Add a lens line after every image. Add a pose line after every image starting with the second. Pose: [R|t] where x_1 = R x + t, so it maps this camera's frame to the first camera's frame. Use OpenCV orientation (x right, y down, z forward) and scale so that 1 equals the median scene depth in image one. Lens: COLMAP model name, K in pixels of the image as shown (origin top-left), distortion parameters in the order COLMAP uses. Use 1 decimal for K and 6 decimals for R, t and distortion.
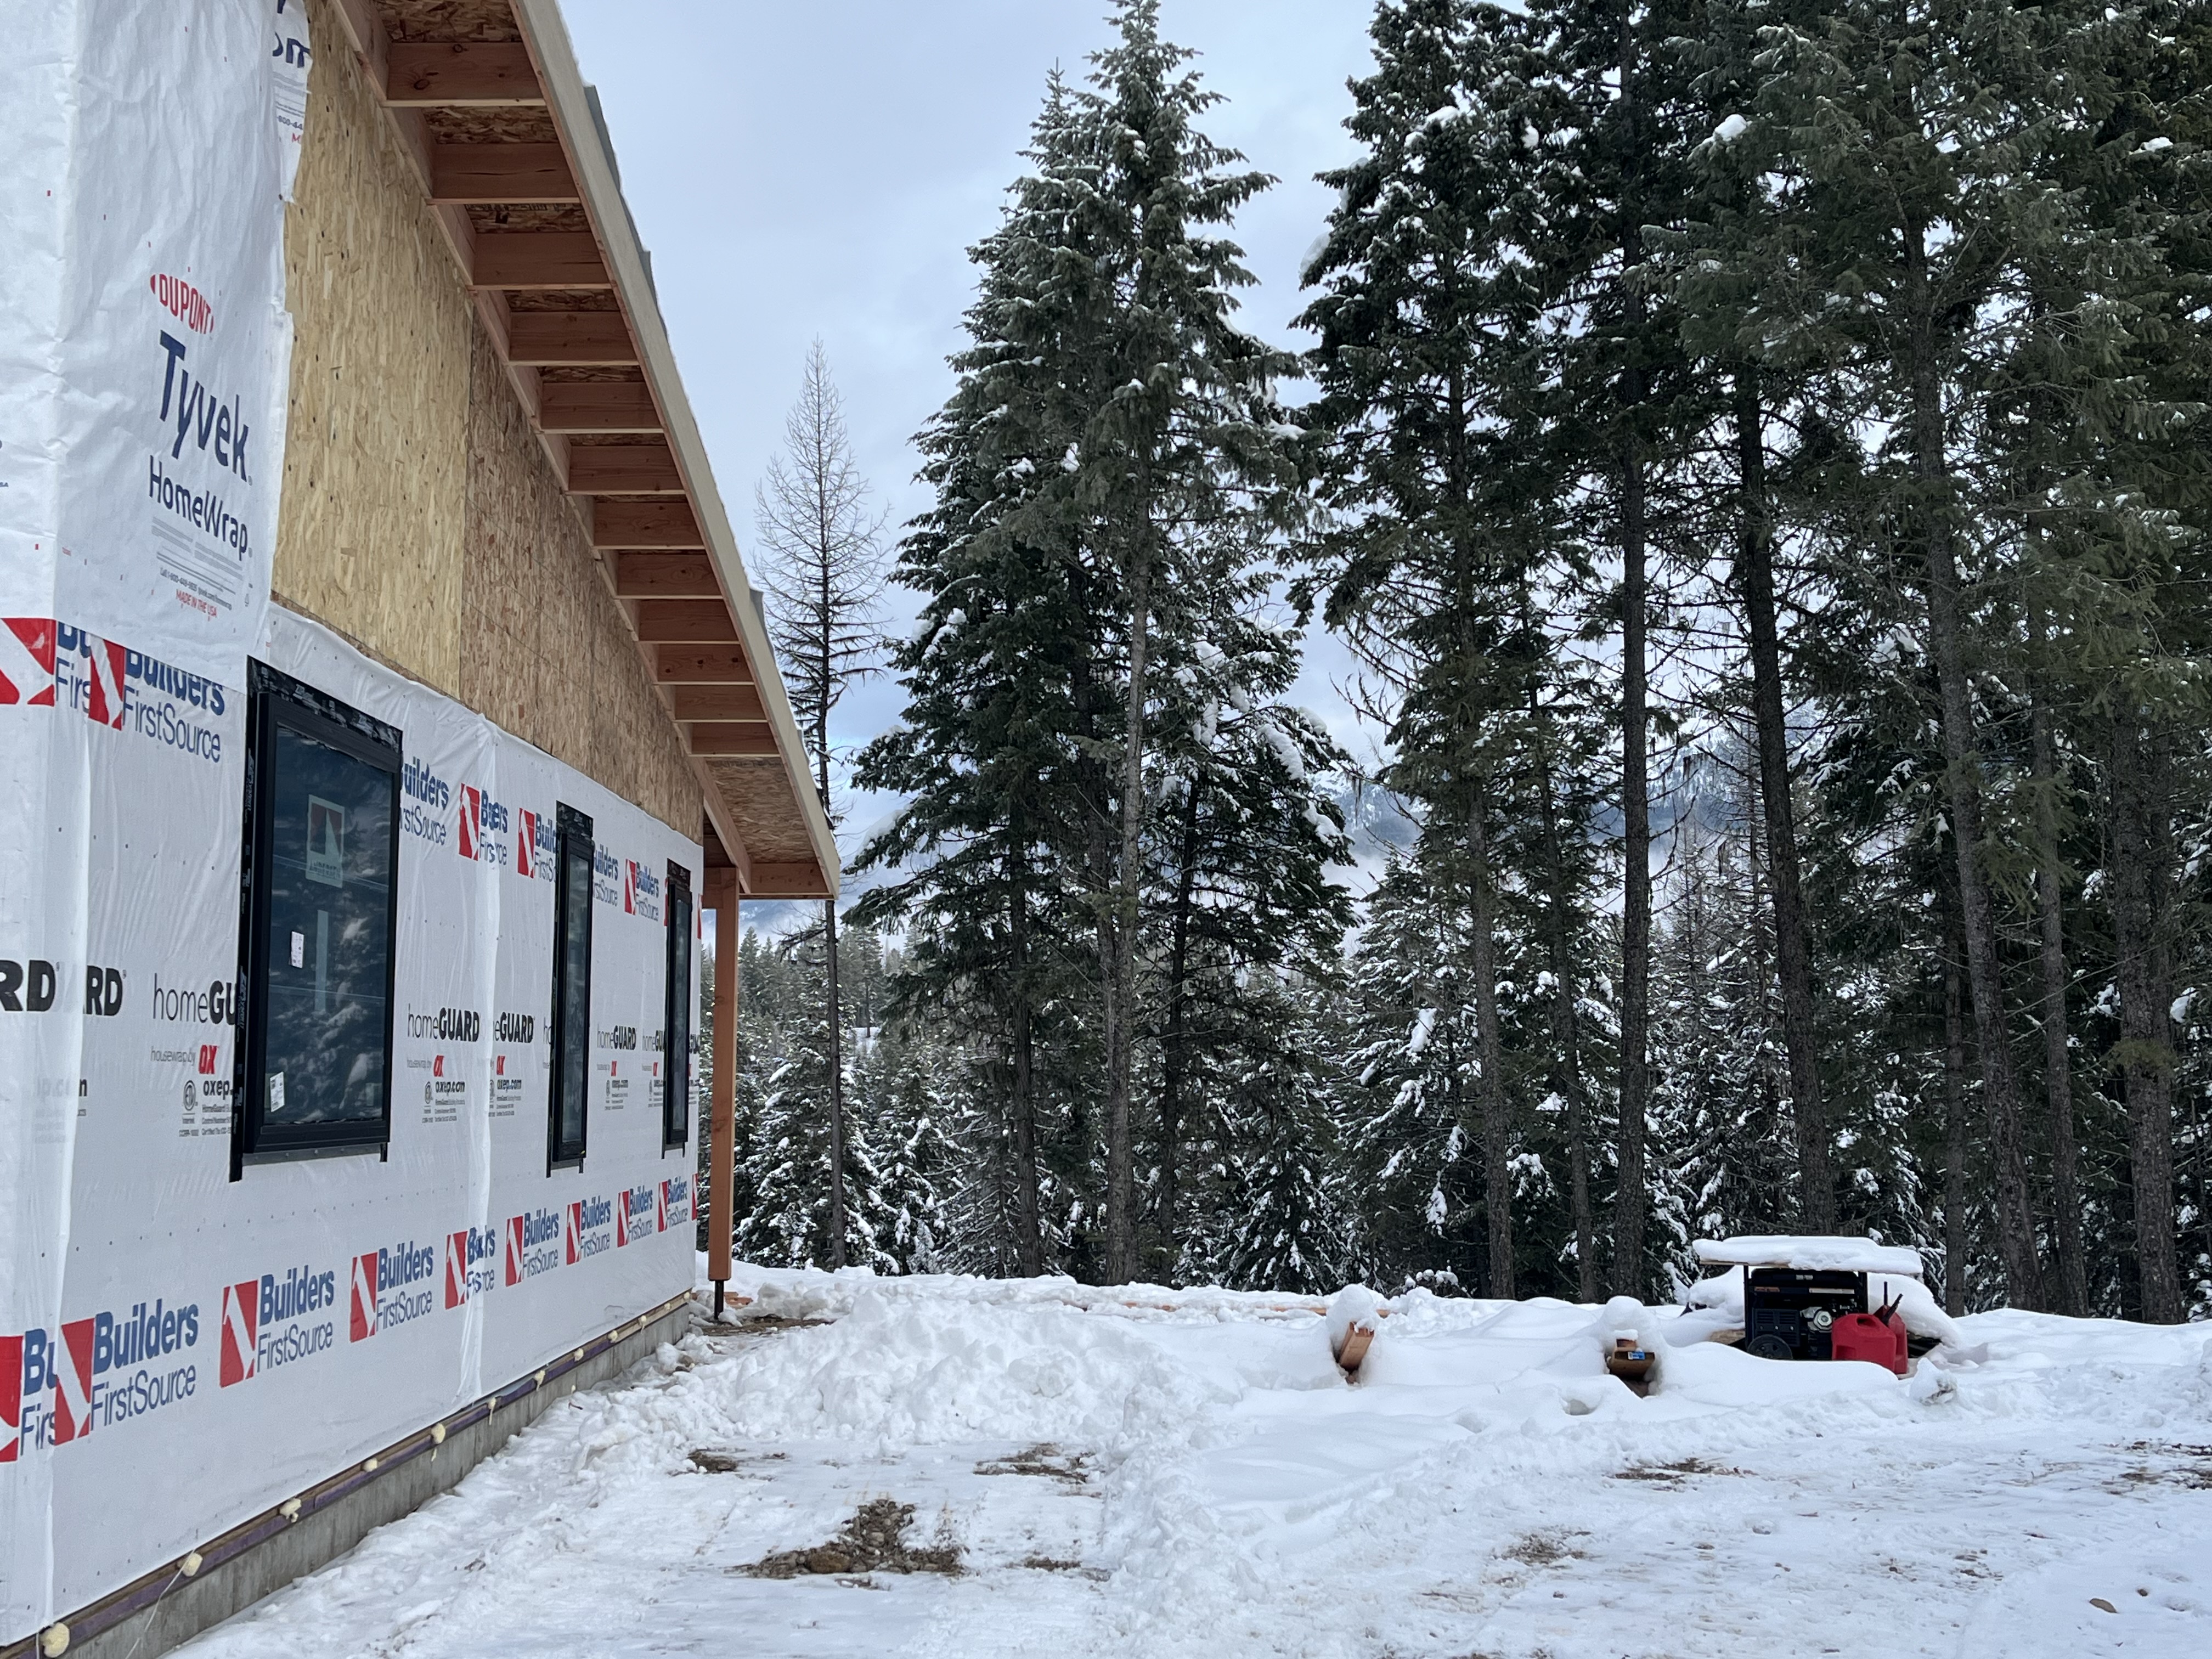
lens RADIAL K [[2406.4, 0, 1106.0], [0, 2406.4, 829.5], [0, 0, 1]] dist [0.061521, -0.012079]
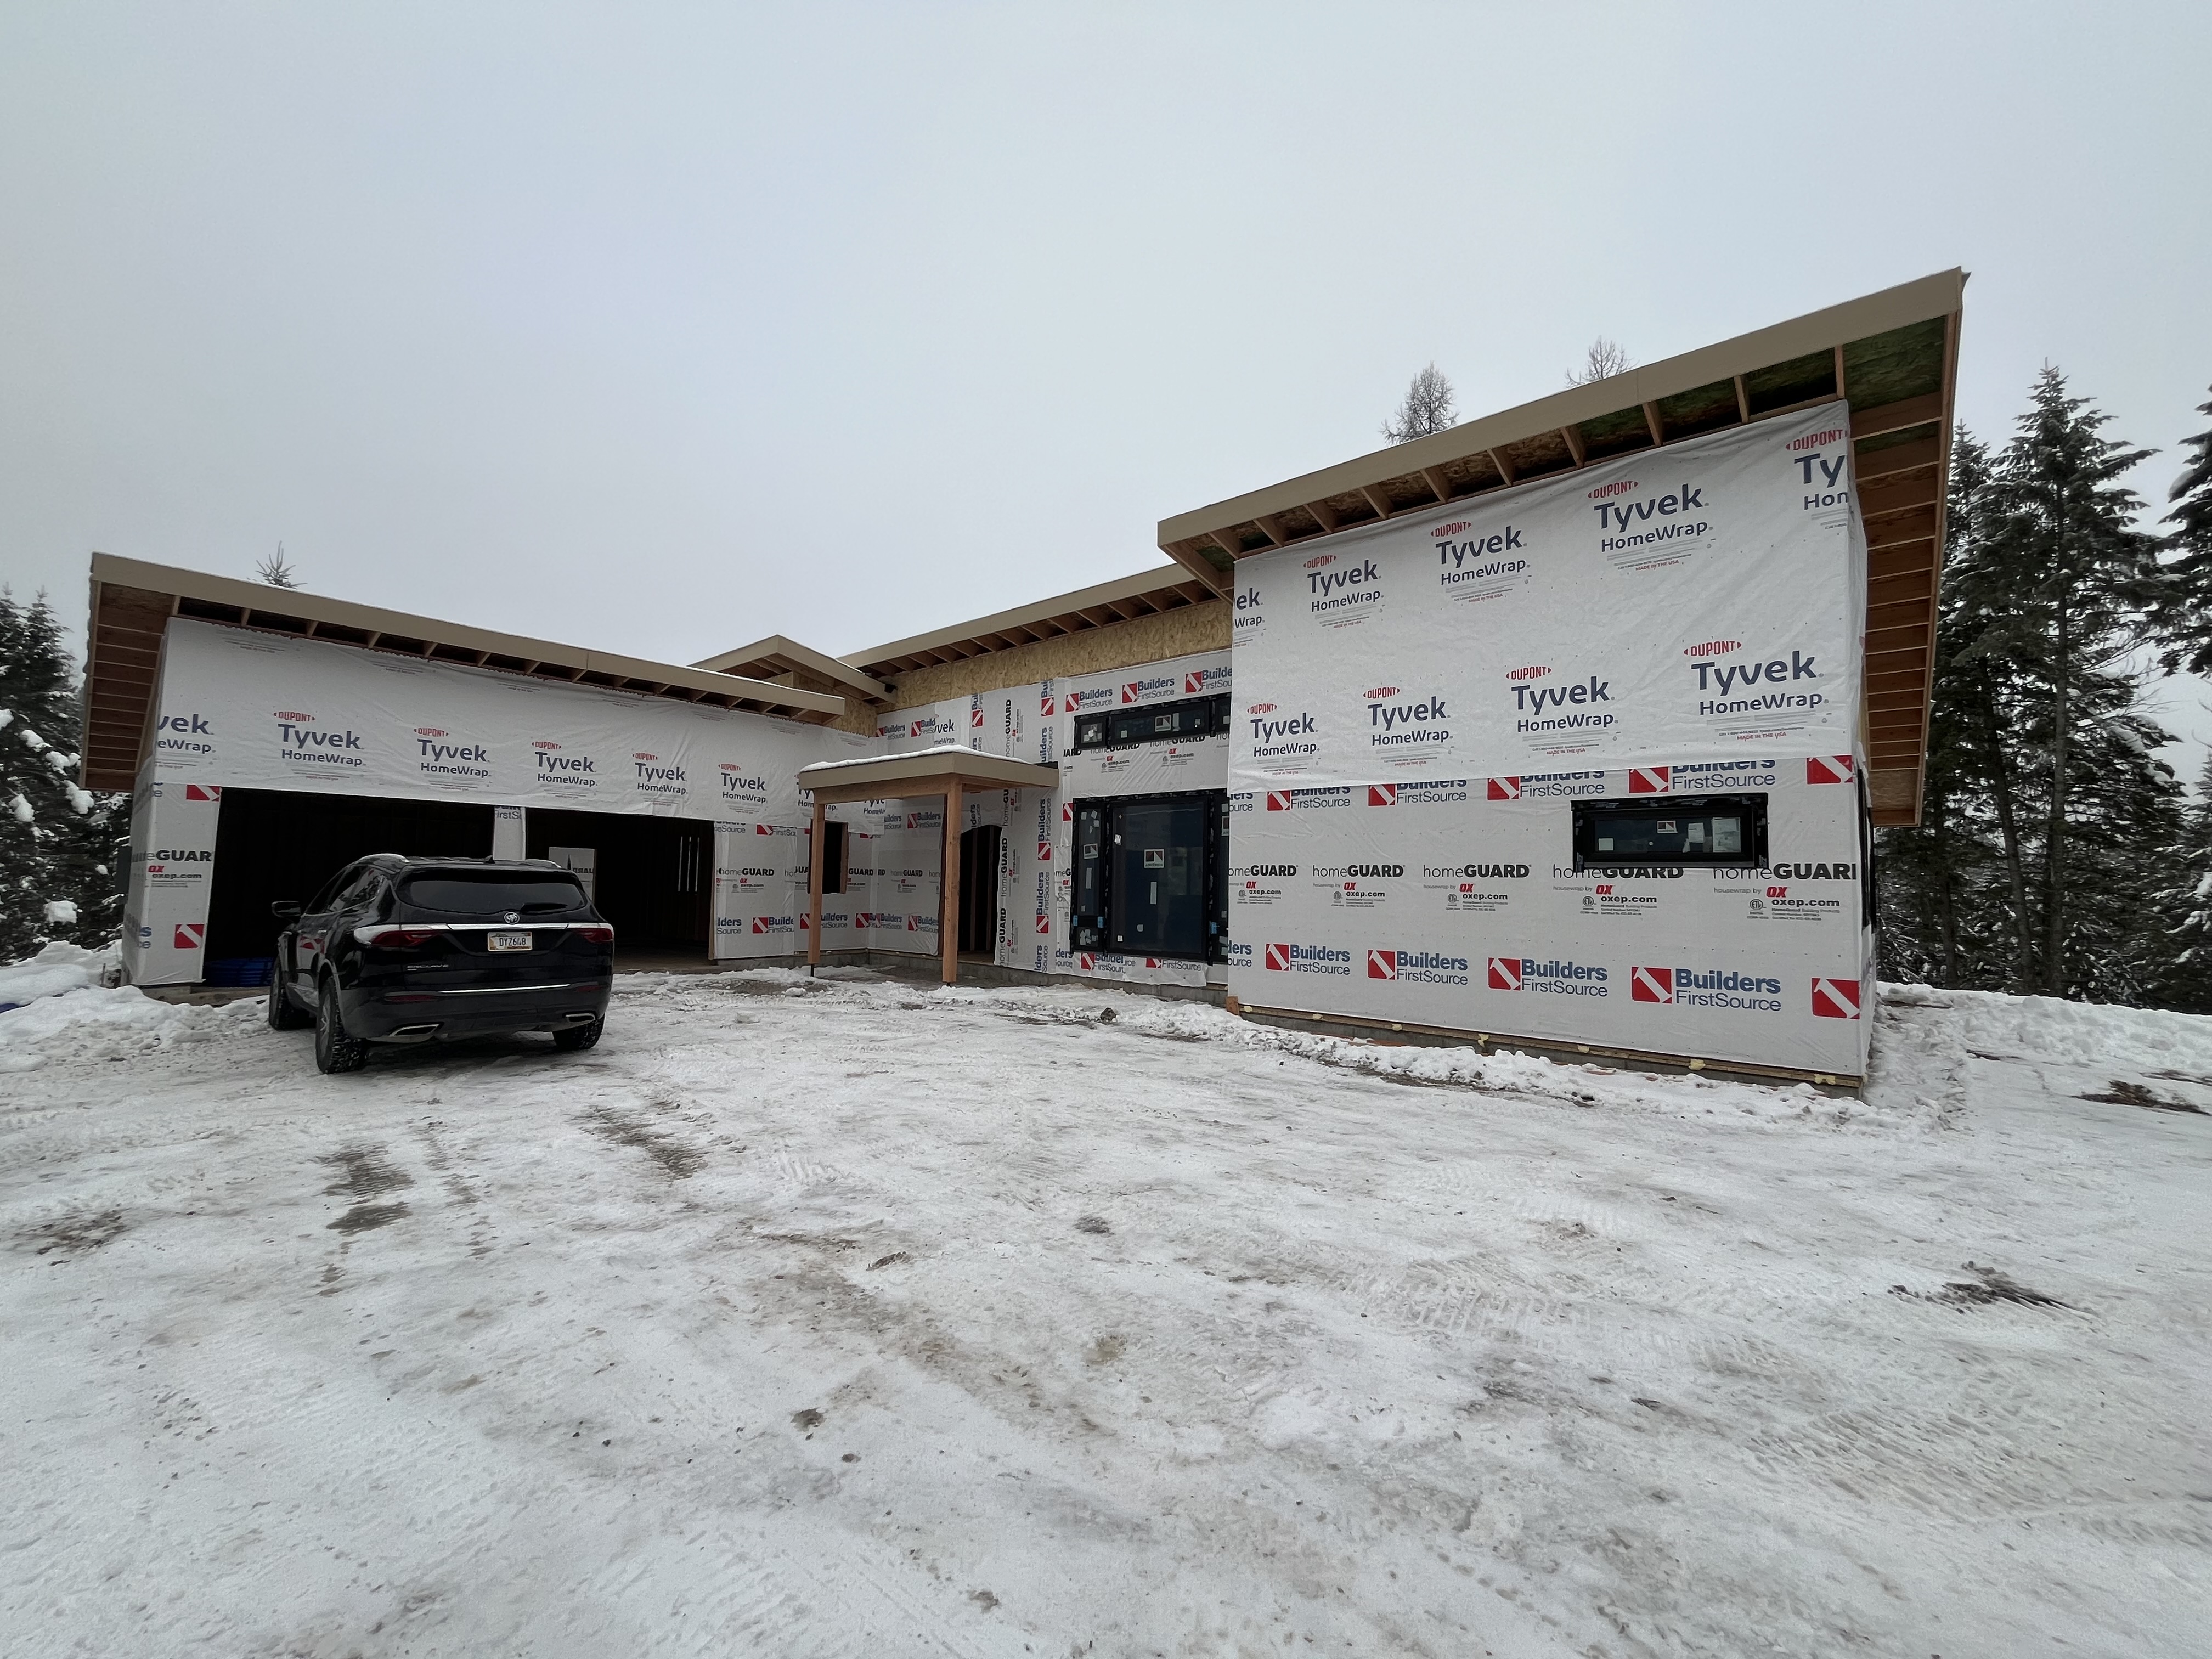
lens RADIAL K [[903.4, 0, 1106.0], [0, 903.4, 829.5], [0, 0, 1]] dist [0.001735, 0.000092]
pose [[0.752394, -0.022500, -0.658328, -0.093920], [0.044634, 0.998861, 0.016874, -0.012715], [0.657199, -0.042080, 0.752542, -0.123248]]
